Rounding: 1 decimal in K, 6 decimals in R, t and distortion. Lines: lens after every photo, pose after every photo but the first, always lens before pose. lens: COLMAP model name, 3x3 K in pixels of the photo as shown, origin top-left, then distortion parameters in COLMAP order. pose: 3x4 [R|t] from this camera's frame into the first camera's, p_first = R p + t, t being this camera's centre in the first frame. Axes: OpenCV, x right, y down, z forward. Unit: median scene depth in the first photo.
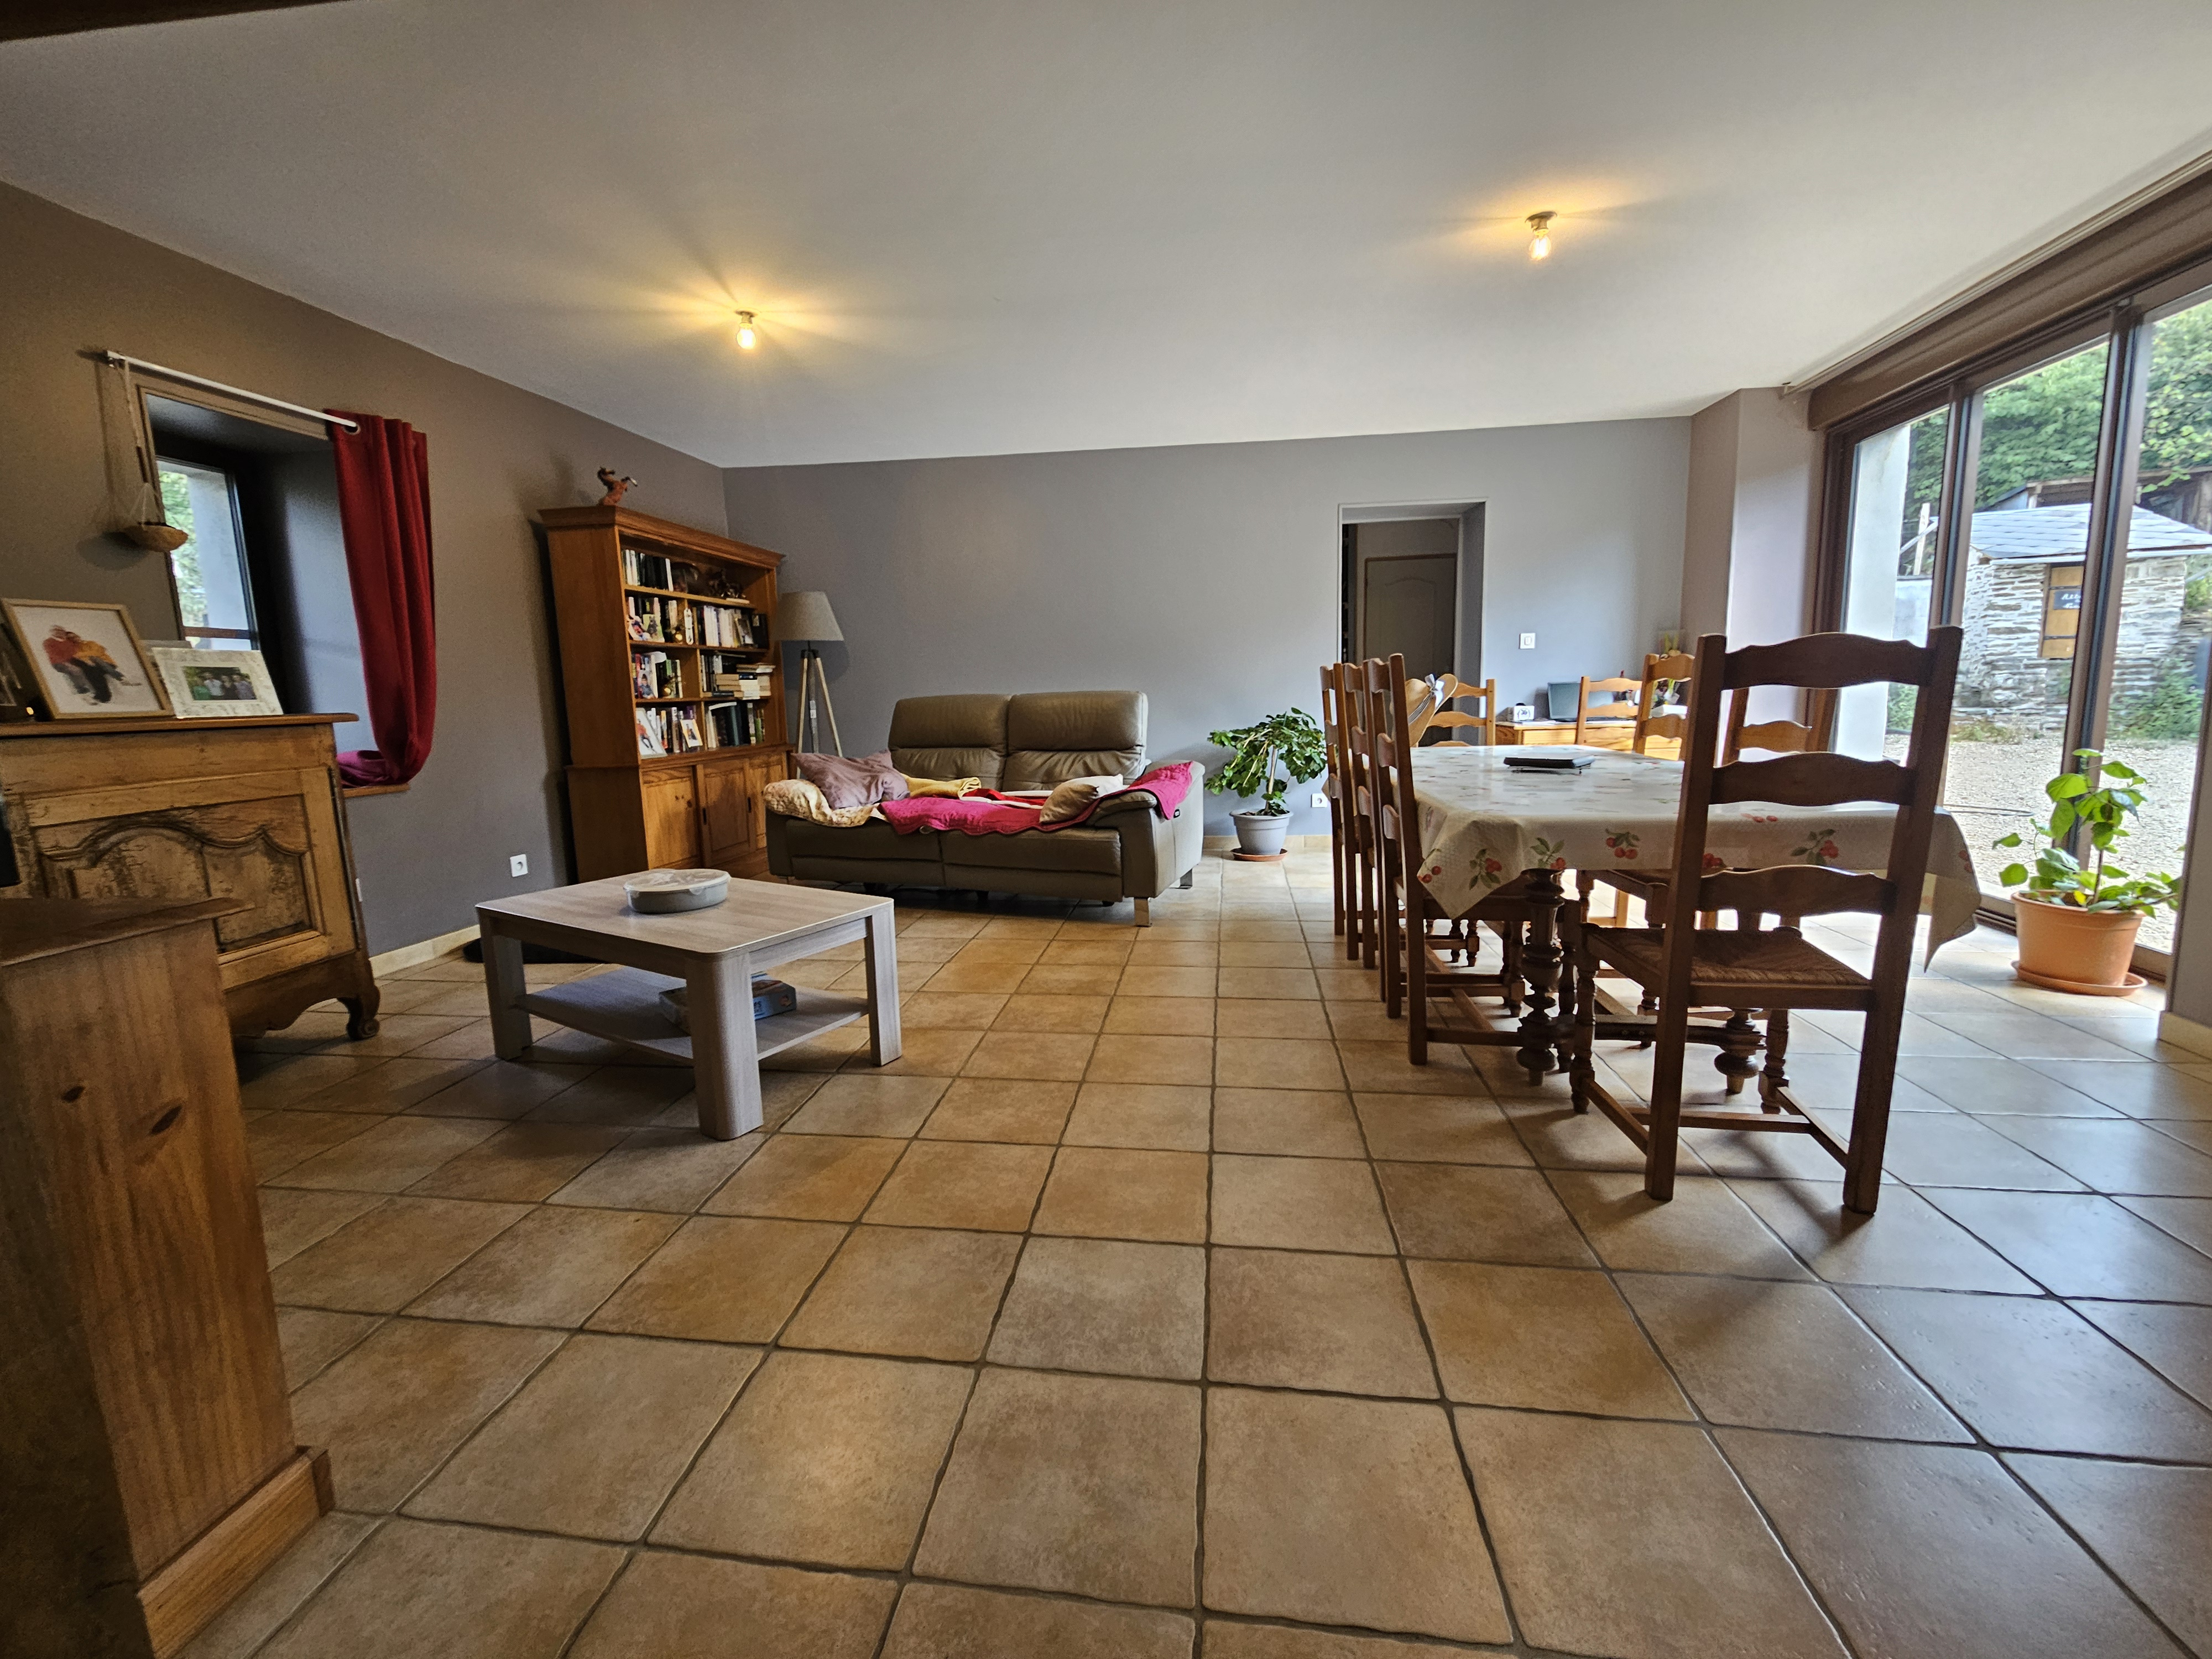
lens RADIAL K [[911.4, 0, 1091.8], [0, 911.4, 819.6], [0, 0, 1]] dist [0.000029, 0.000132]
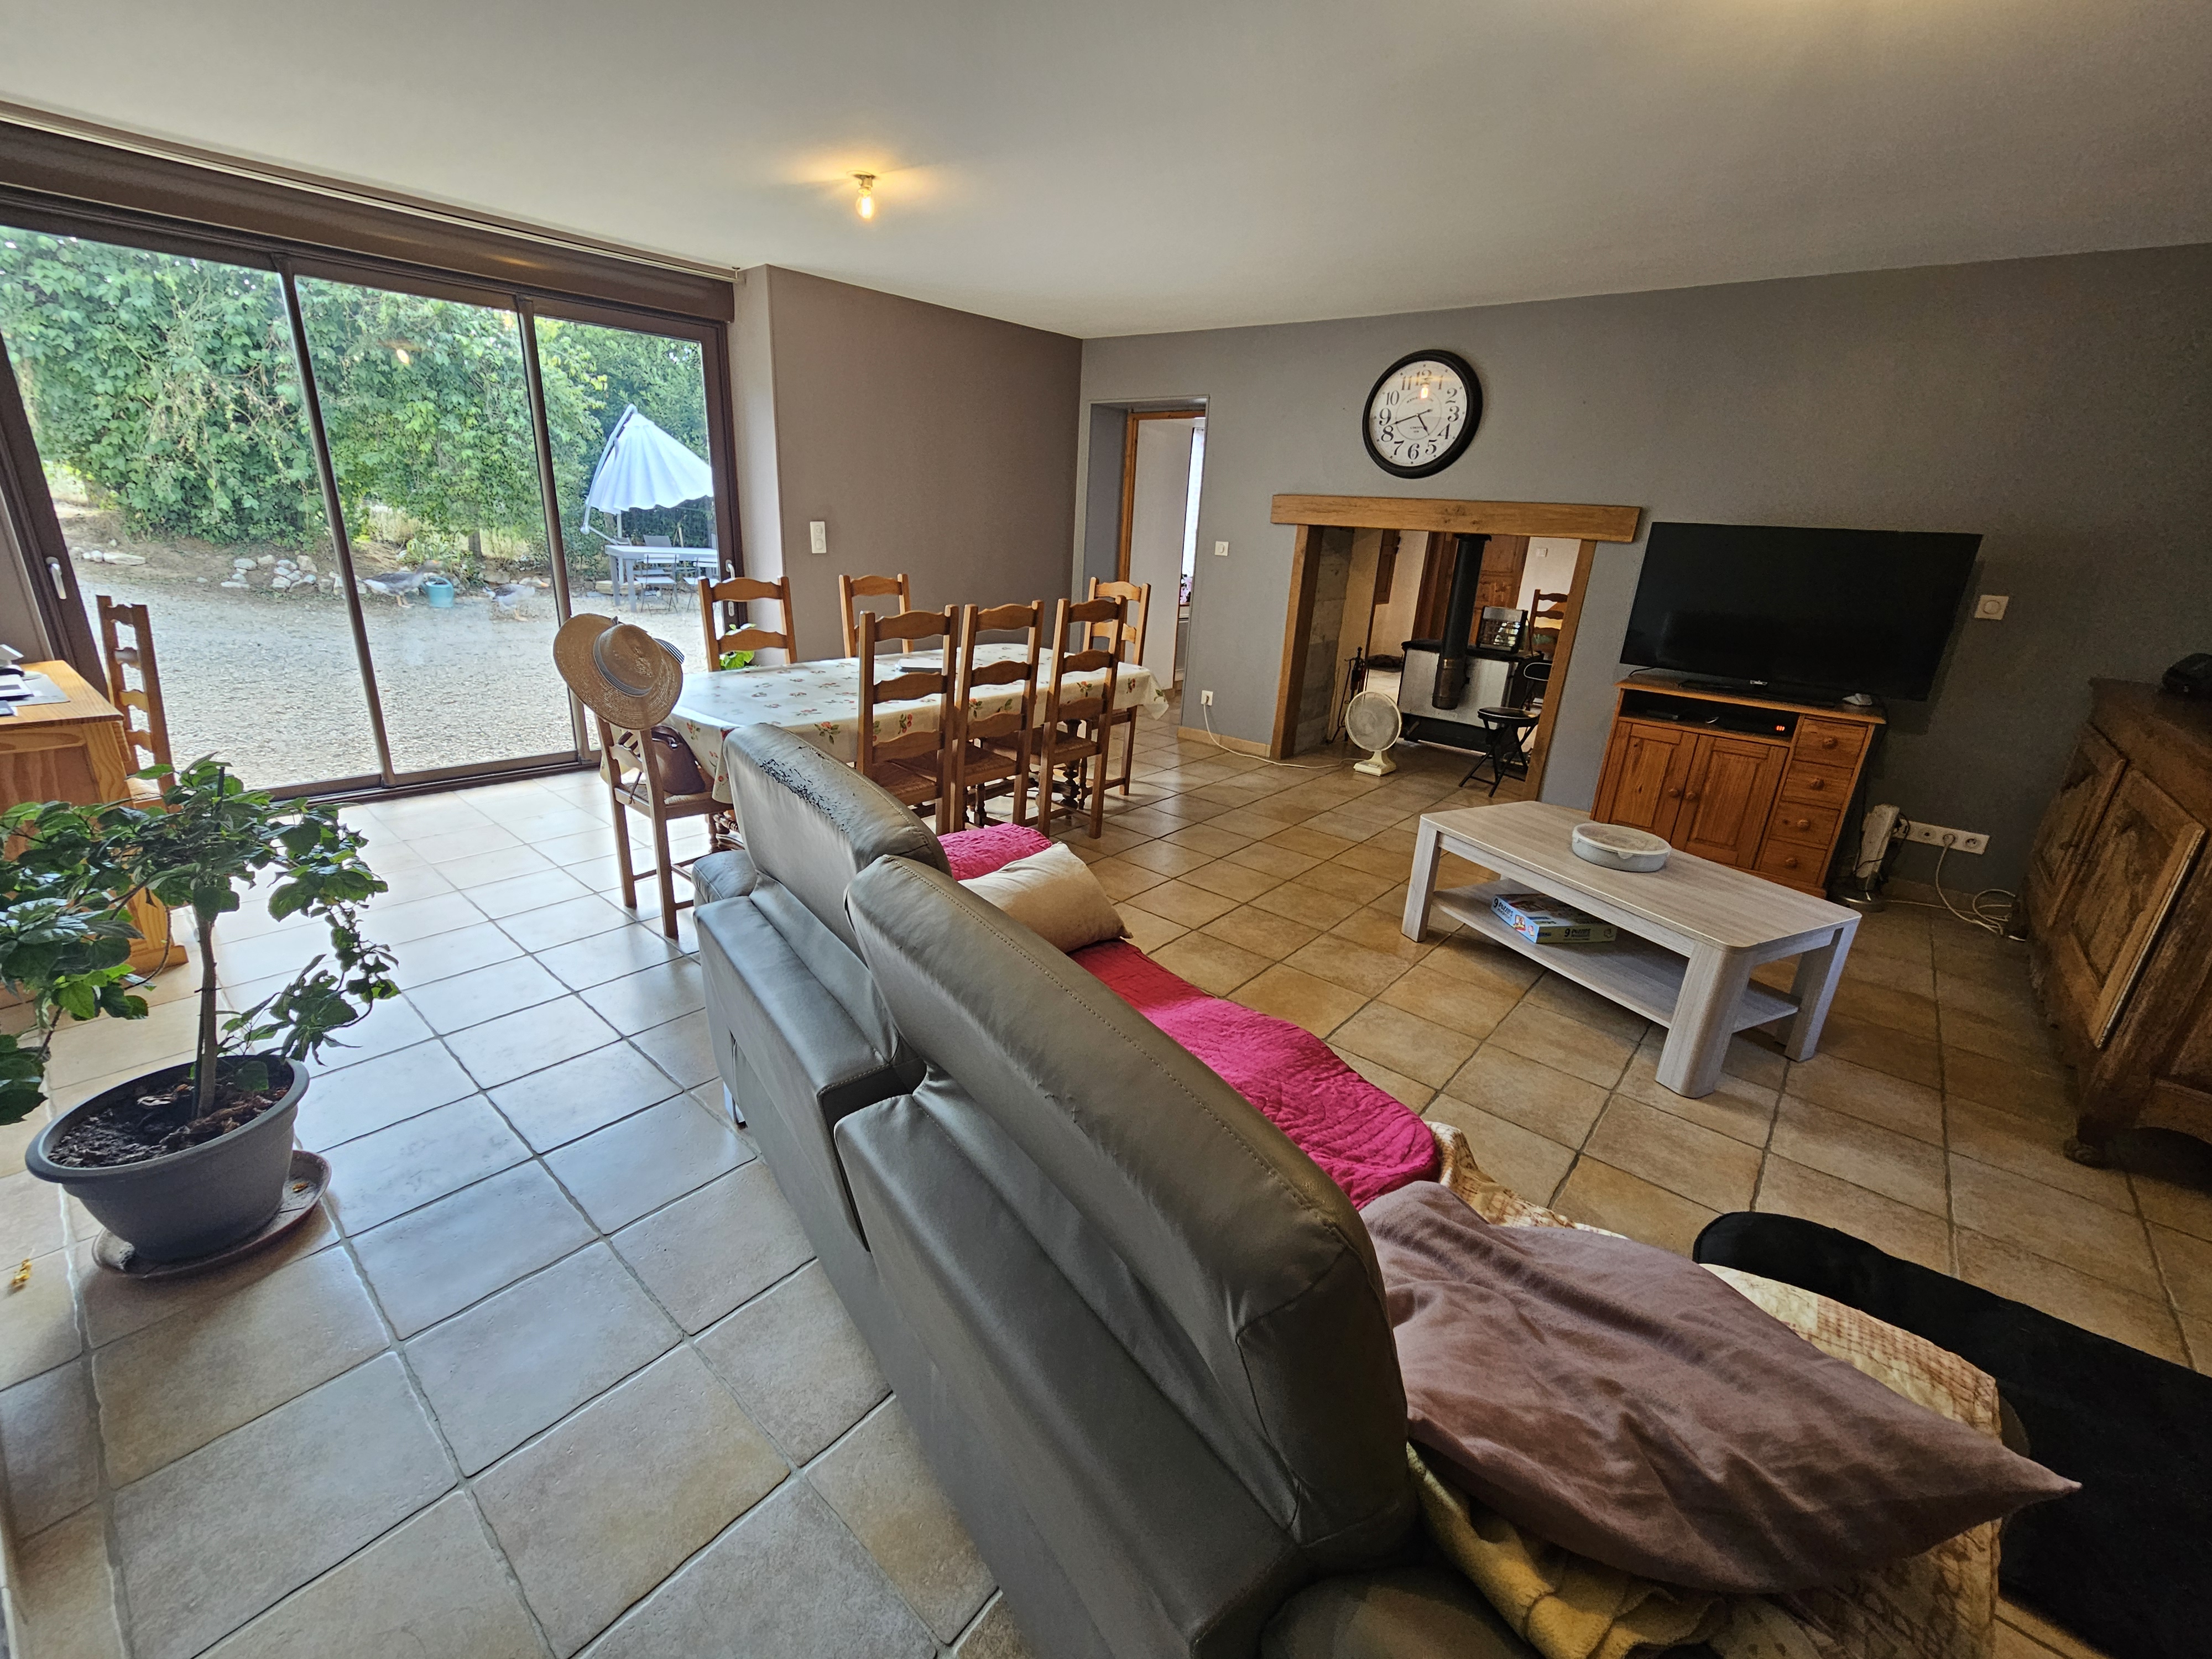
lens RADIAL K [[911.4, 0, 1091.8], [0, 911.4, 819.6], [0, 0, 1]] dist [0.000029, 0.000132]
pose [[-0.841545, -0.173500, 0.511566, -0.404231], [0.060745, 0.910615, 0.408768, -0.376570], [-0.536761, 0.375071, -0.755784, 1.837811]]
